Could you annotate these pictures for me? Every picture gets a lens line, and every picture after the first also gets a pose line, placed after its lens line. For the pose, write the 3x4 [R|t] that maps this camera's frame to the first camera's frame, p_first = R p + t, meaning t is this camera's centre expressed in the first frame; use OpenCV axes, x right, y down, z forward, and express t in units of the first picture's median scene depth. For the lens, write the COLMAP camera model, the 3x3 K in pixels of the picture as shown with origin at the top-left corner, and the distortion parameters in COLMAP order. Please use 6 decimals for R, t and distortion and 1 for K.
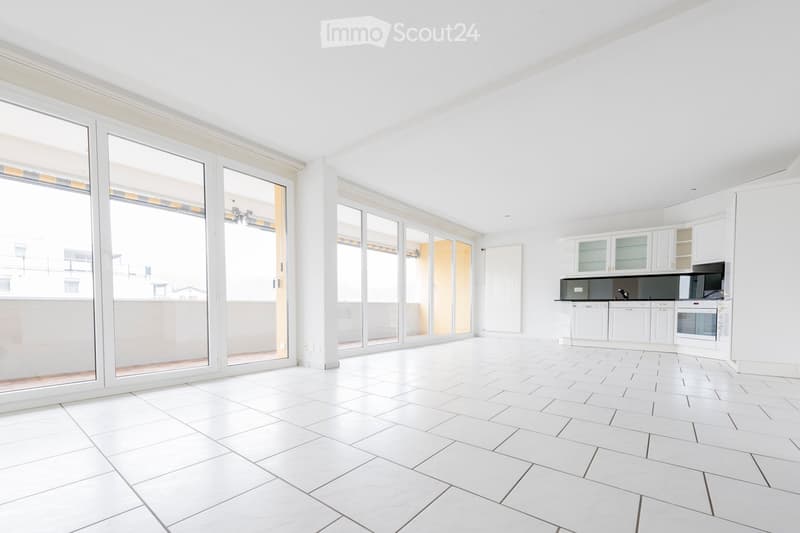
lens RADIAL K [[332.4, 0, 396.6], [0, 332.4, 319.3], [0, 0, 1]] dist [-0.000120, 0.000070]
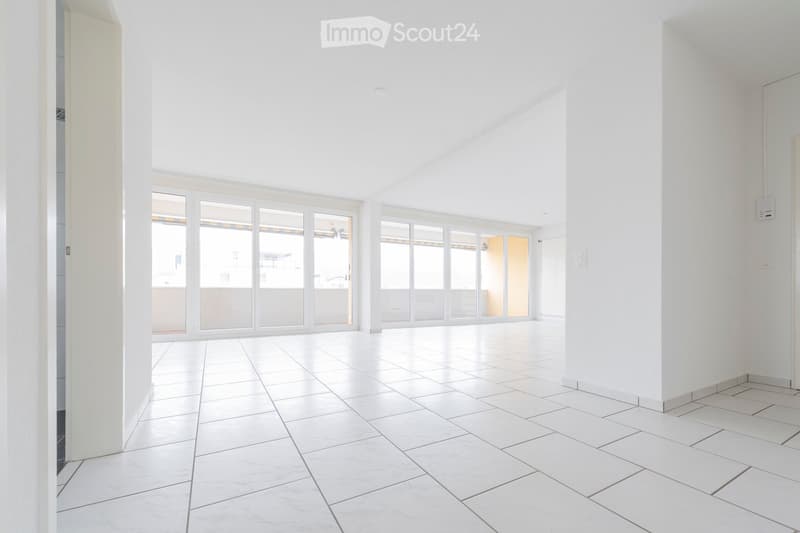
lens RADIAL K [[332.4, 0, 397.1], [0, 332.4, 289.9], [0, 0, 1]] dist [-0.000120, 0.000070]
pose [[0.924167, -0.002141, -0.381982, 0.369666], [-0.017042, 0.998758, -0.046828, 0.017458], [0.381608, 0.049787, 0.922982, -0.289329]]
